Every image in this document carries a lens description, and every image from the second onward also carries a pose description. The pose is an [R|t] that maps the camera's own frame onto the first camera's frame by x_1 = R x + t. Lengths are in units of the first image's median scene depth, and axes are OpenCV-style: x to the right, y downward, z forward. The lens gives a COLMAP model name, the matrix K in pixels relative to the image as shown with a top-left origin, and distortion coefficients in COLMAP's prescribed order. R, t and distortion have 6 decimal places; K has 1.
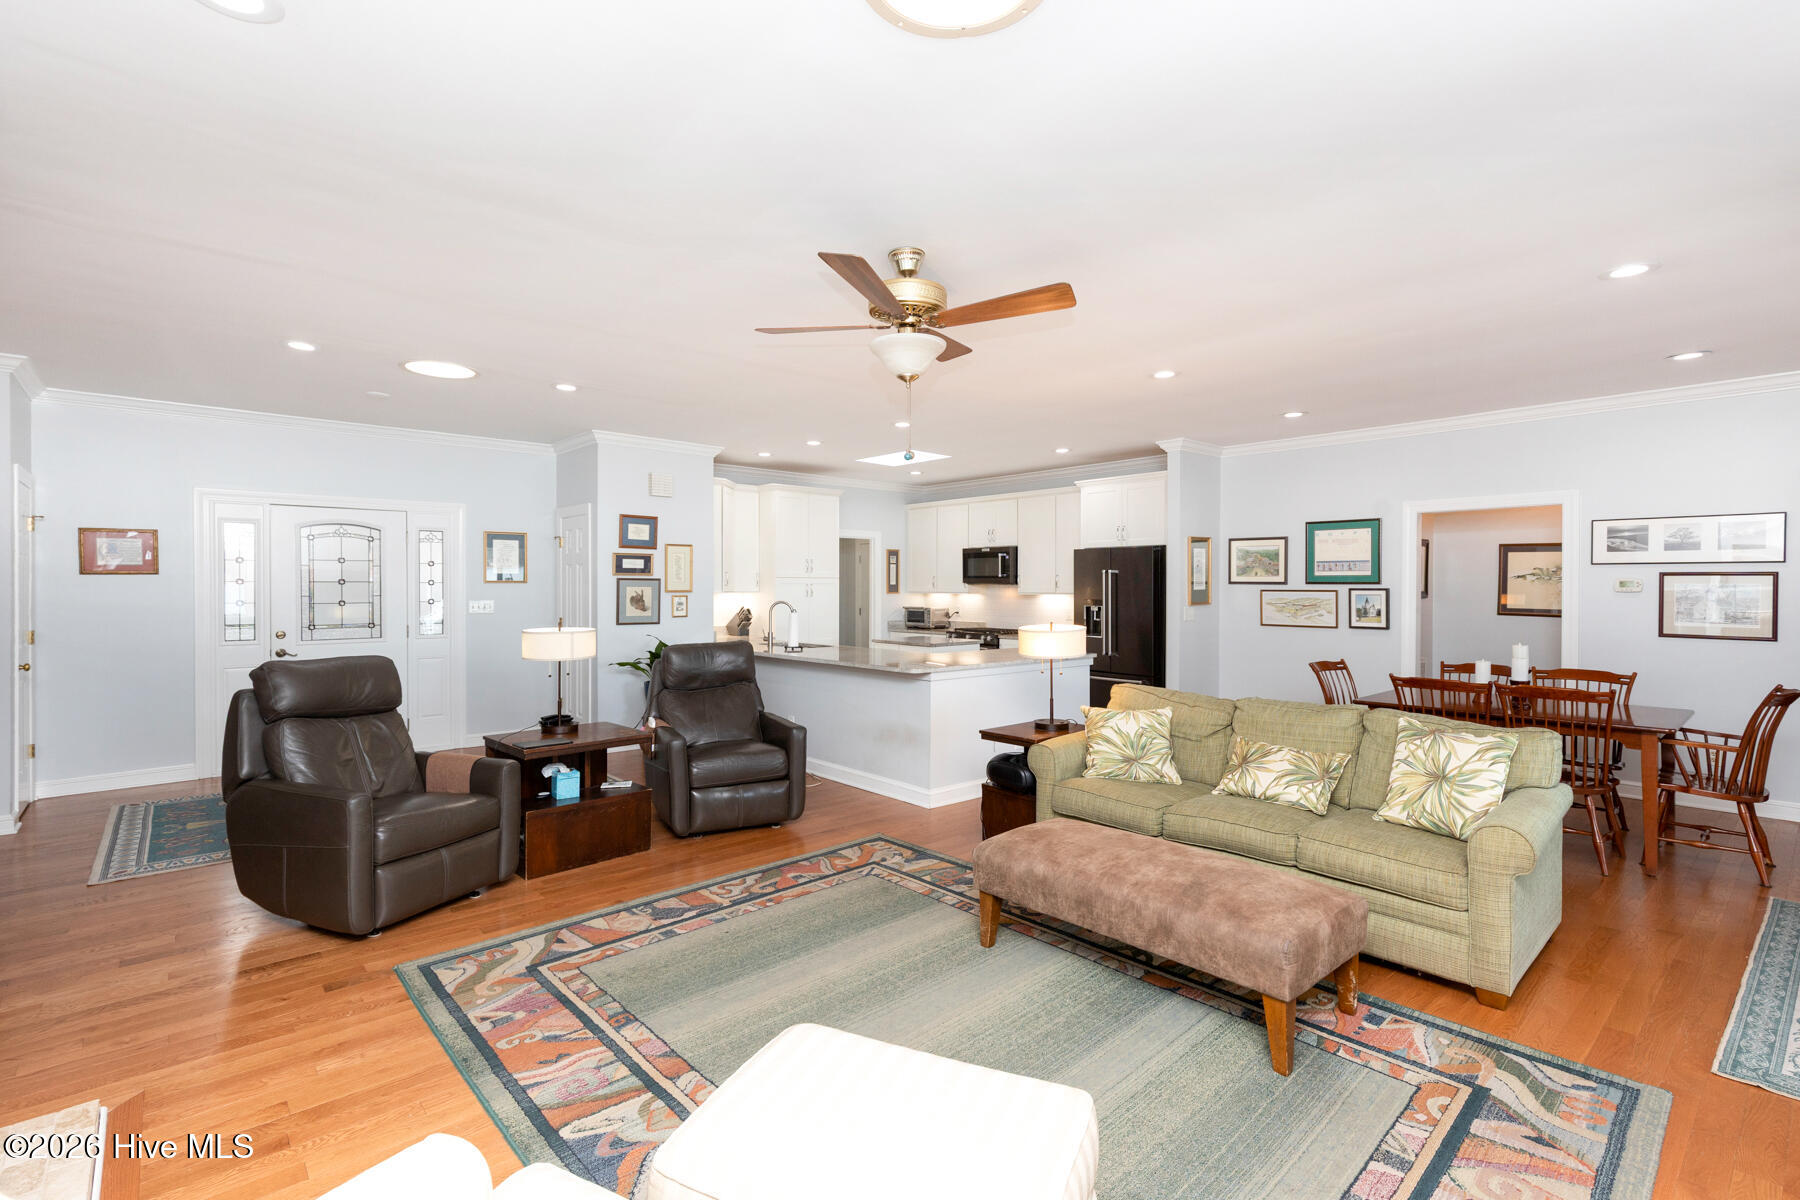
lens RADIAL K [[821.5, 0, 892.2], [0, 821.5, 591.5], [0, 0, 1]] dist [0.007337, -0.000757]
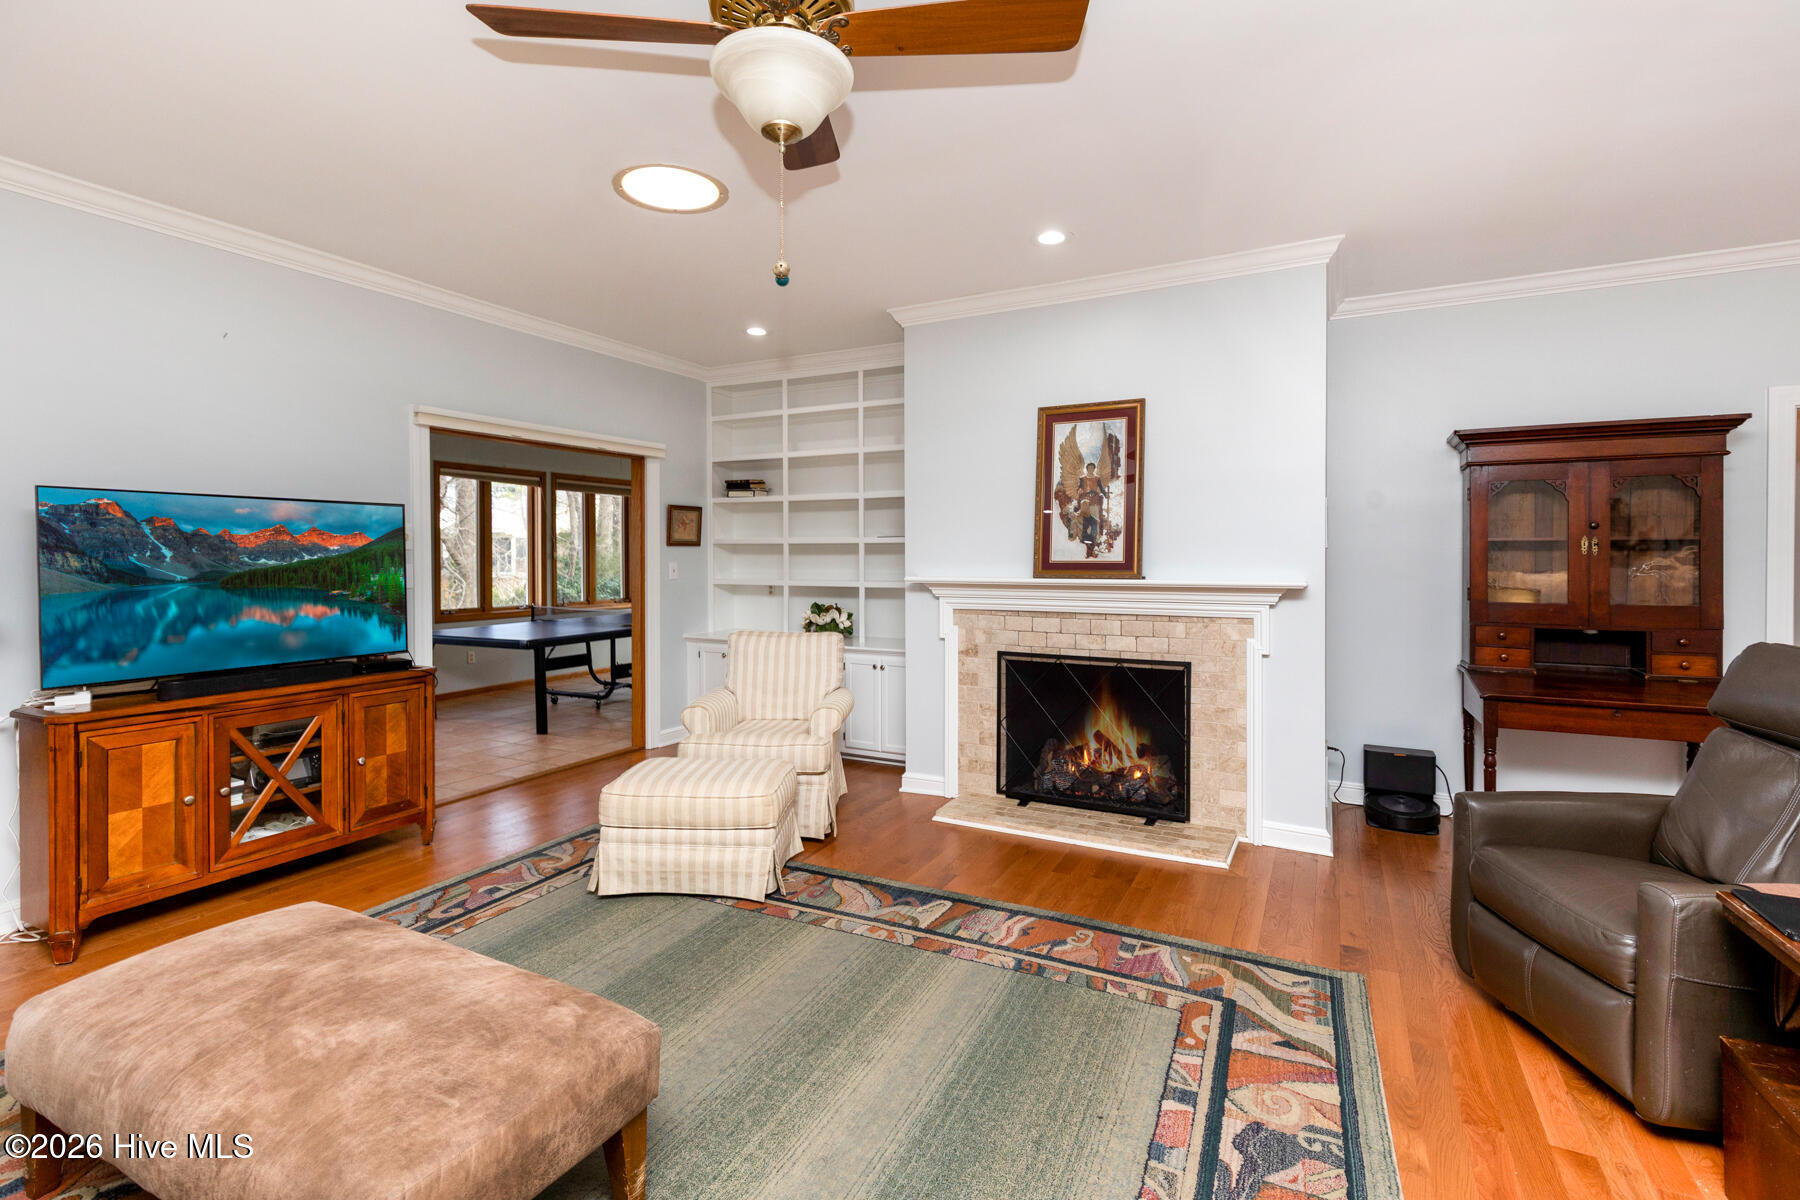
lens RADIAL K [[821.5, 0, 892.9], [0, 821.5, 565.4], [0, 0, 1]] dist [0.007337, -0.000757]
pose [[-0.932526, 0.002548, -0.361093, 0.126711], [-0.003577, 0.999861, 0.016293, 0.015529], [0.361084, 0.016486, -0.932388, 1.311790]]
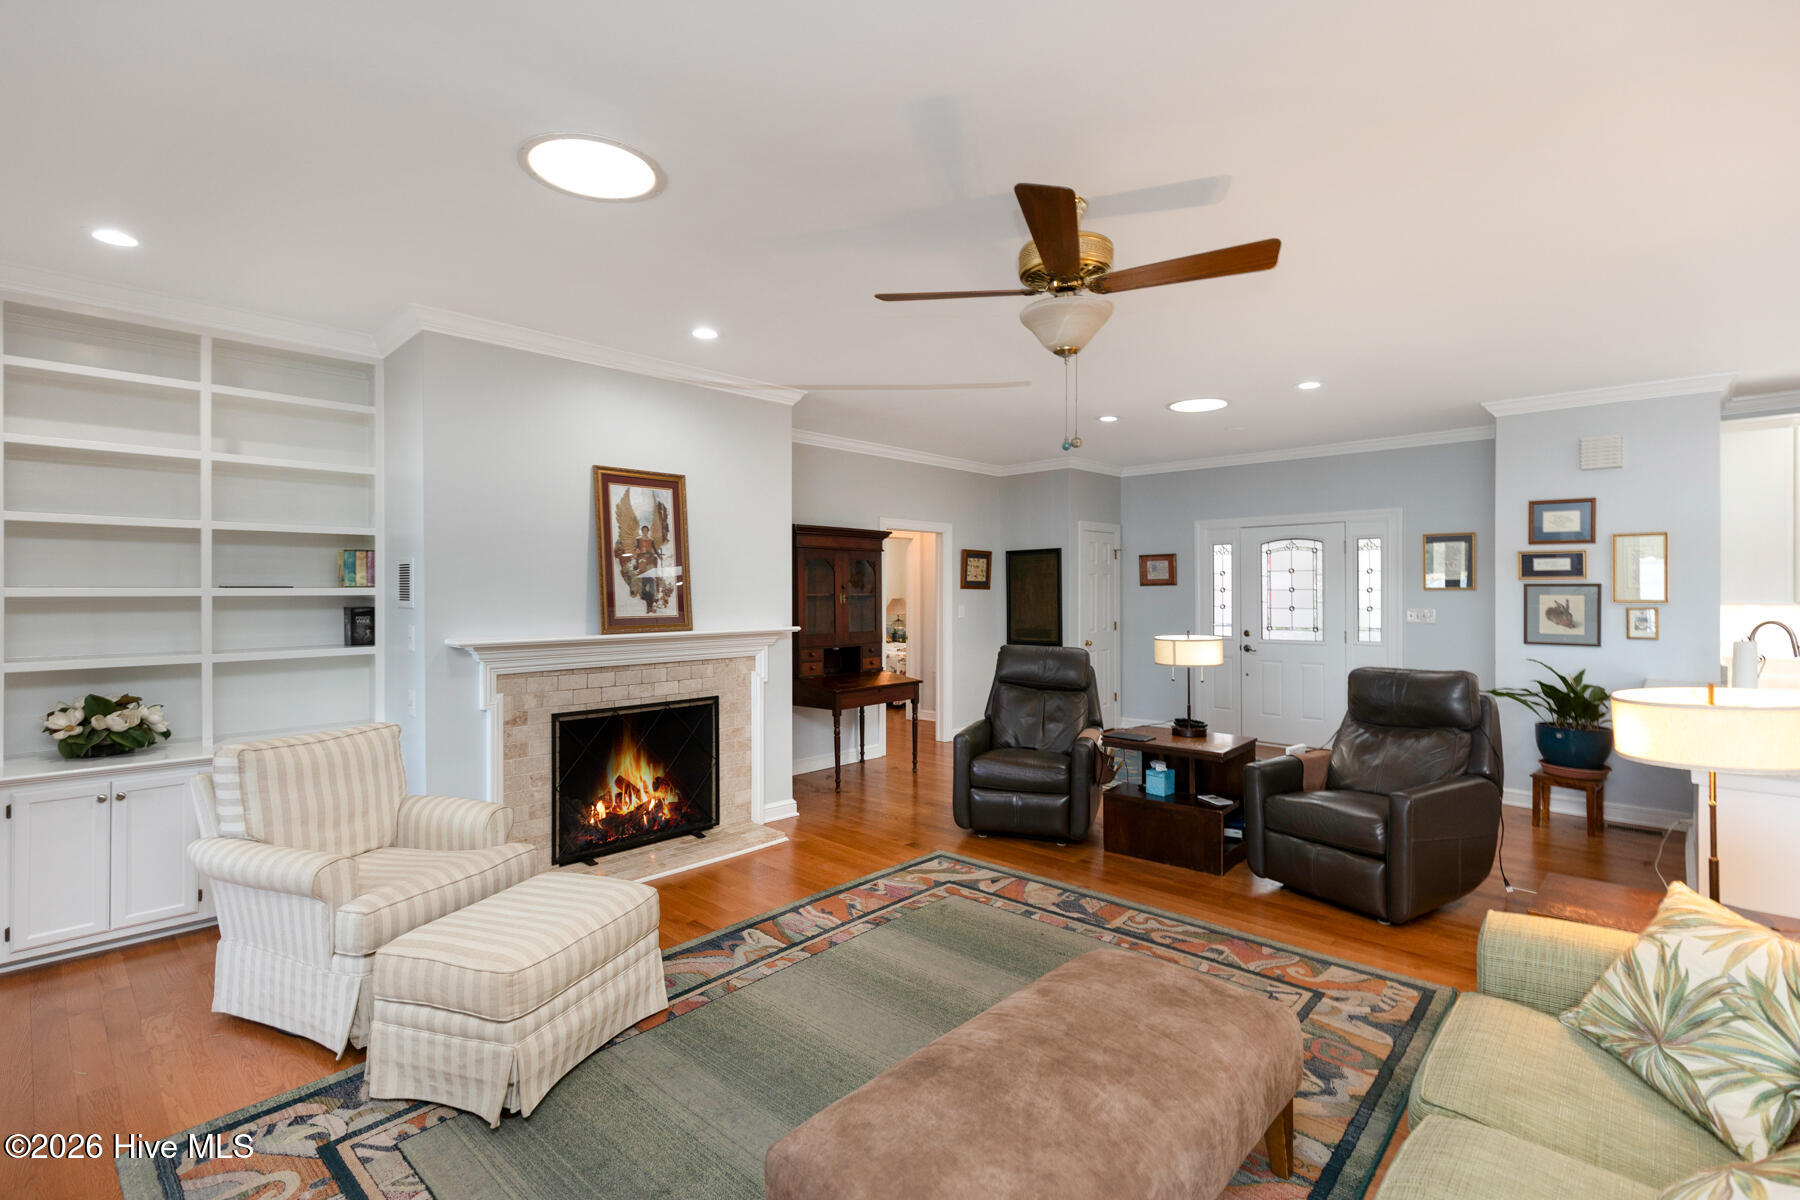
lens RADIAL K [[821.5, 0, 915.1], [0, 821.5, 594.9], [0, 0, 1]] dist [0.007337, -0.000757]
pose [[0.103623, 0.003667, -0.994610, 0.709657], [-0.005109, 0.999982, 0.003154, -0.009937], [0.994603, 0.004755, 0.103640, 0.650372]]
